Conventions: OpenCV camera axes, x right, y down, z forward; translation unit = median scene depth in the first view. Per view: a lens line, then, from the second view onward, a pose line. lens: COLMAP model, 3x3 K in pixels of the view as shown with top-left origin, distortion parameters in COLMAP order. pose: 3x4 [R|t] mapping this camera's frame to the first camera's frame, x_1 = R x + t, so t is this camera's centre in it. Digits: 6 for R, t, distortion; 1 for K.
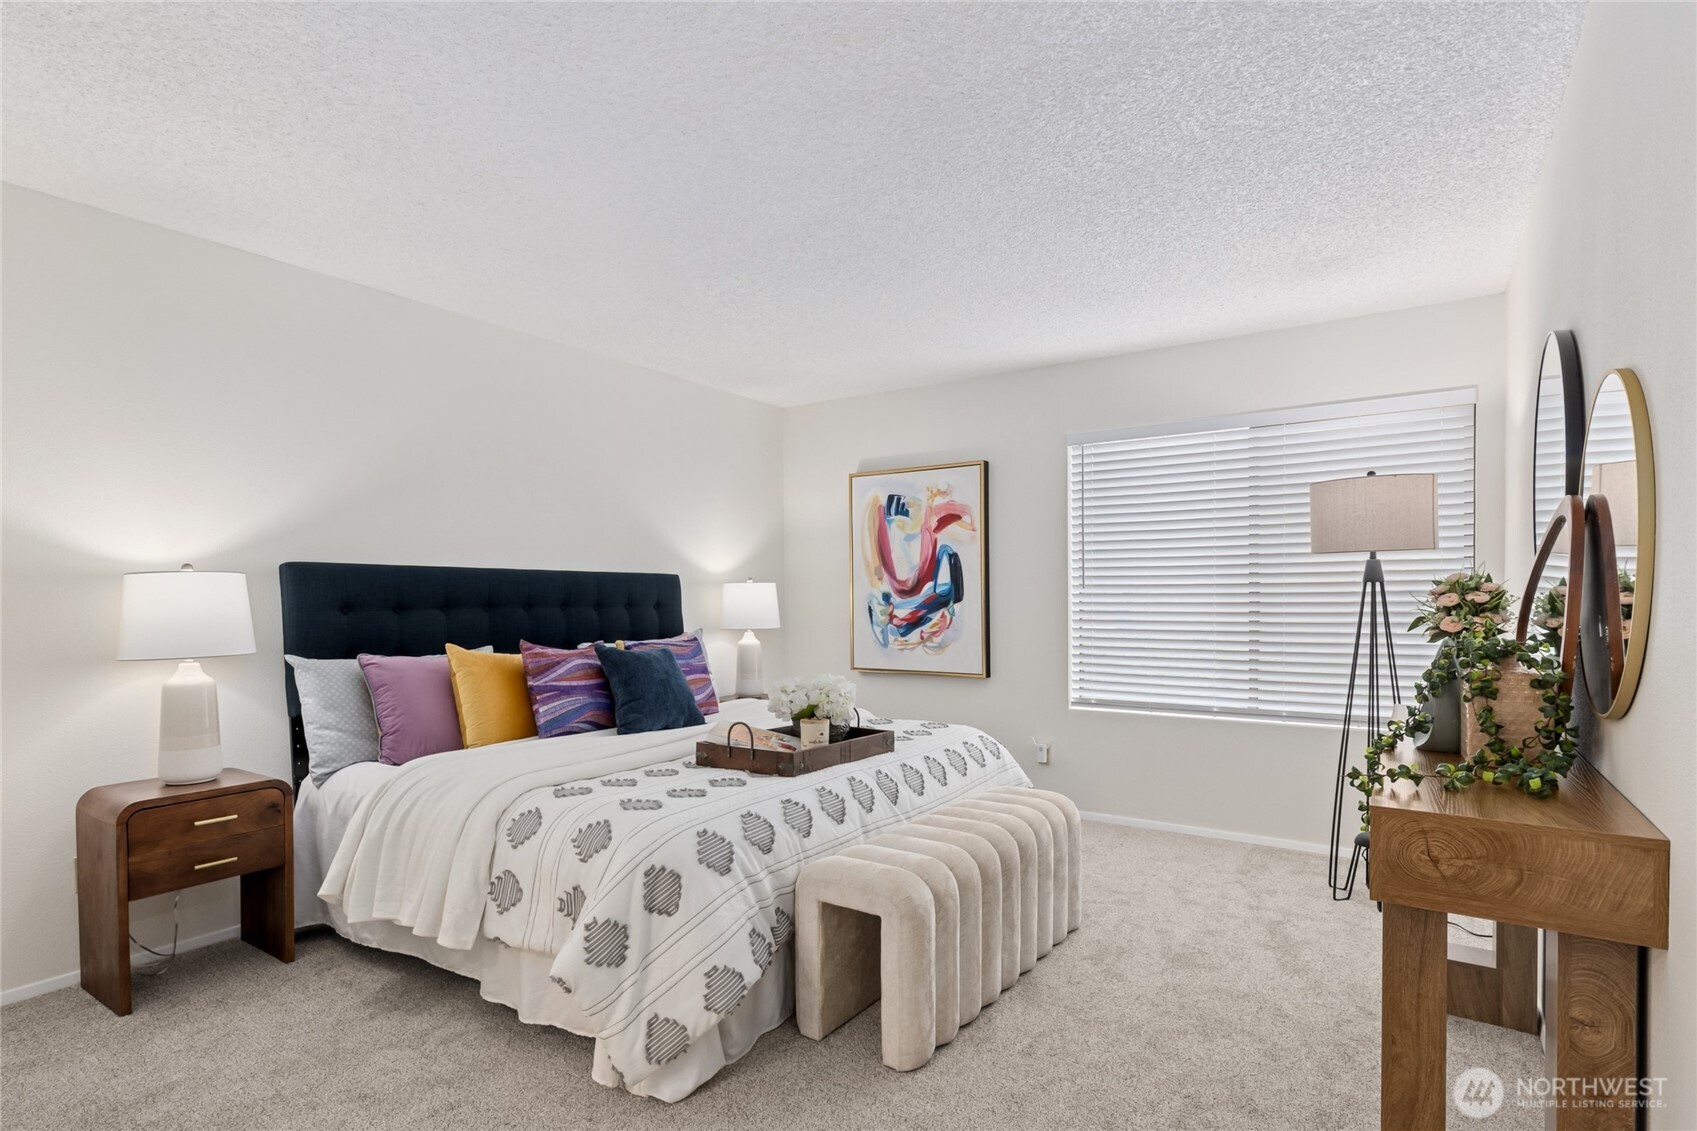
lens RADIAL K [[846.4, 0, 848.2], [0, 846.4, 606.8], [0, 0, 1]] dist [0.000710, 0.000053]
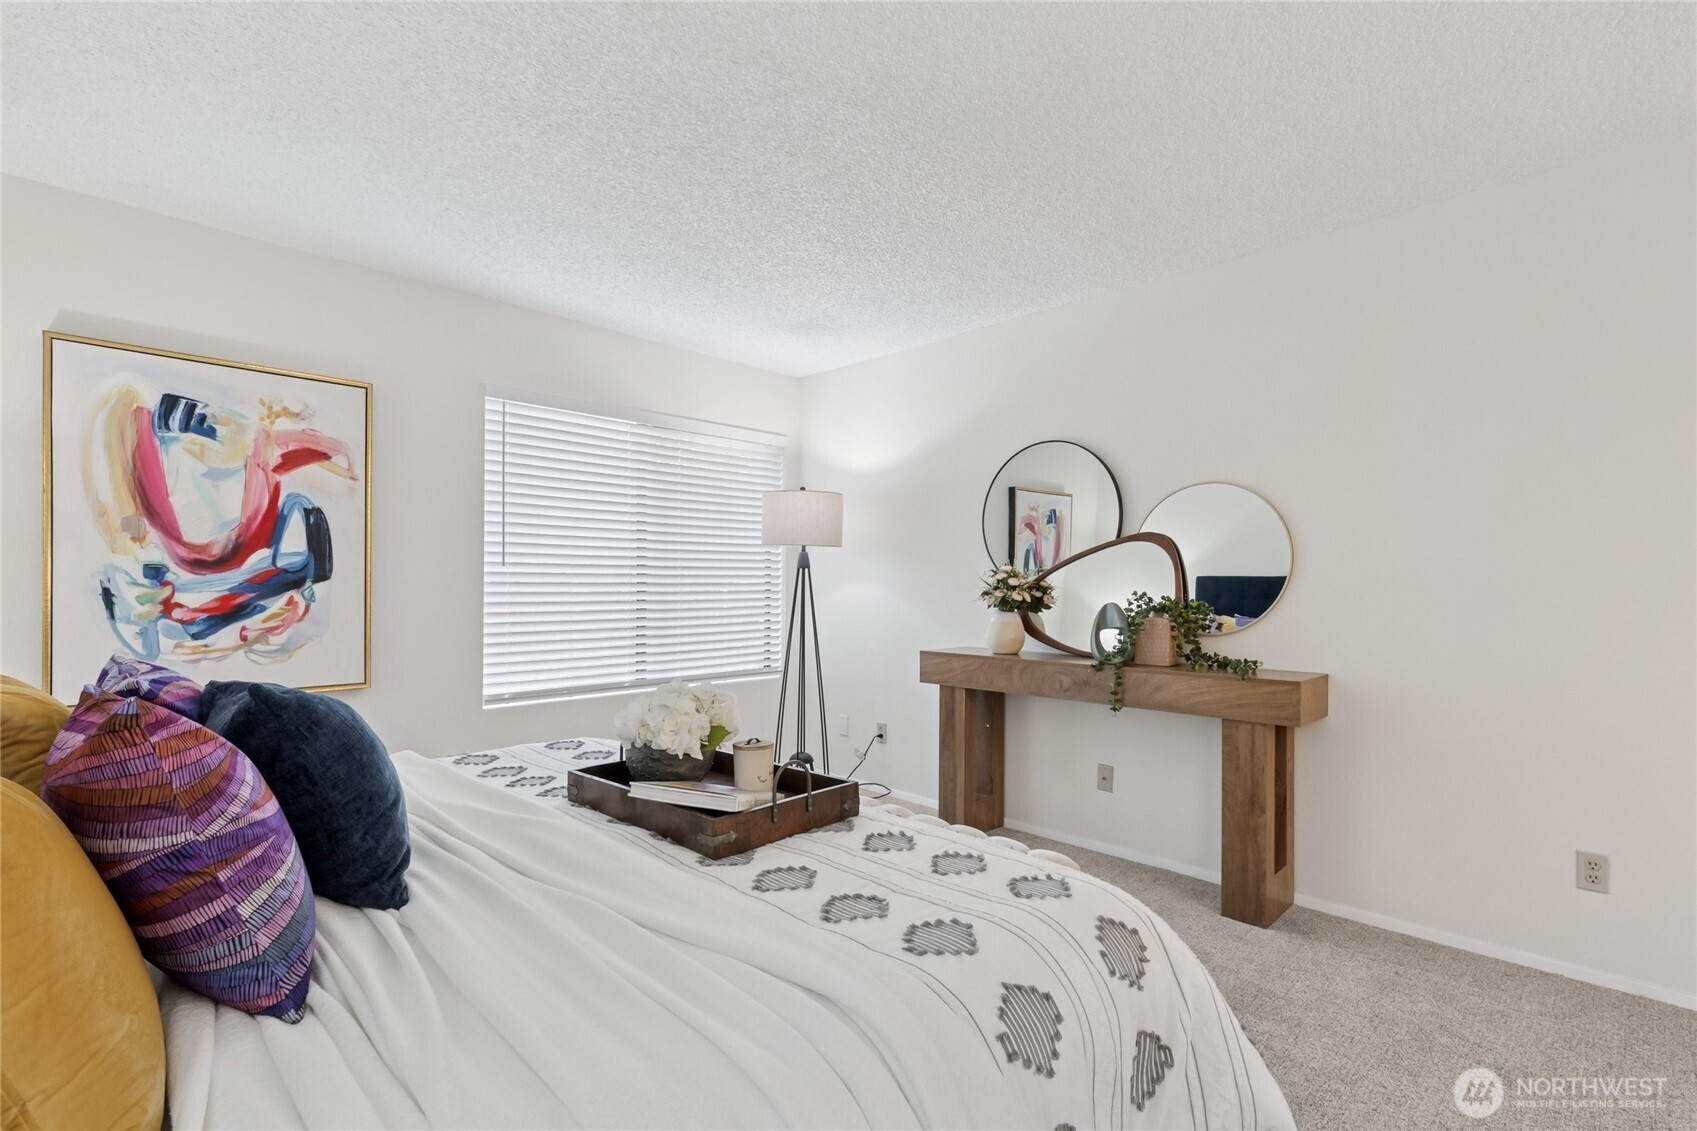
lens RADIAL K [[766.7, 0, 848.6], [0, 766.7, 582.8], [0, 0, 1]] dist [-0.000645, -0.000169]
pose [[0.189791, 0.005394, 0.981810, -0.380876], [0.004709, 0.999968, -0.006404, 0.001467], [-0.981813, 0.005838, 0.189759, 0.457184]]
